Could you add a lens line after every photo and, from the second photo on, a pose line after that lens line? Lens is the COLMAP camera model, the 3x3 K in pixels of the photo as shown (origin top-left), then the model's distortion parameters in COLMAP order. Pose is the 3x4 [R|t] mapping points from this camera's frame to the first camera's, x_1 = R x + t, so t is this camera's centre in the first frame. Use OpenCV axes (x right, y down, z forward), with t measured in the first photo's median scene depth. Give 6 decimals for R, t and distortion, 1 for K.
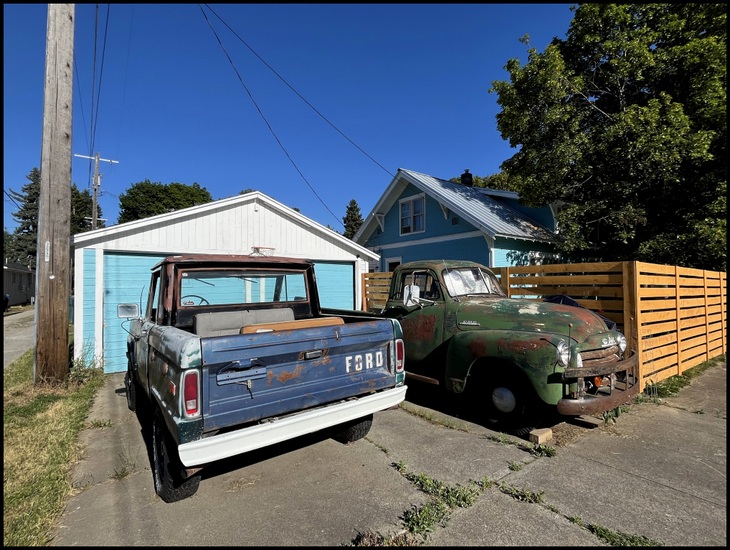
lens RADIAL K [[362.1, 0, 365.5], [0, 362.1, 274.1], [0, 0, 1]] dist [0.003234, 0.000169]
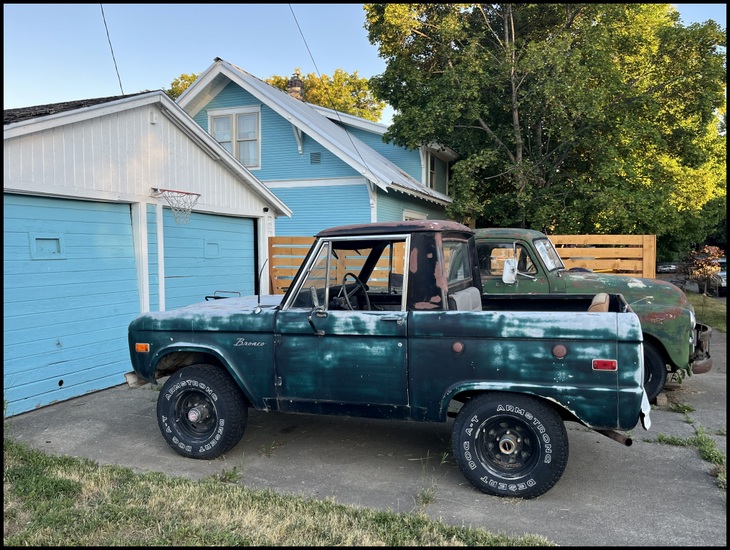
lens RADIAL K [[623.7, 0, 365.2], [0, 623.7, 276.8], [0, 0, 1]] dist [0.000181, 0.001270]
pose [[0.834225, -0.015478, 0.551207, -0.537866], [-0.022720, 0.997792, 0.062403, -0.004985], [-0.550956, -0.064582, 0.832032, -0.010977]]
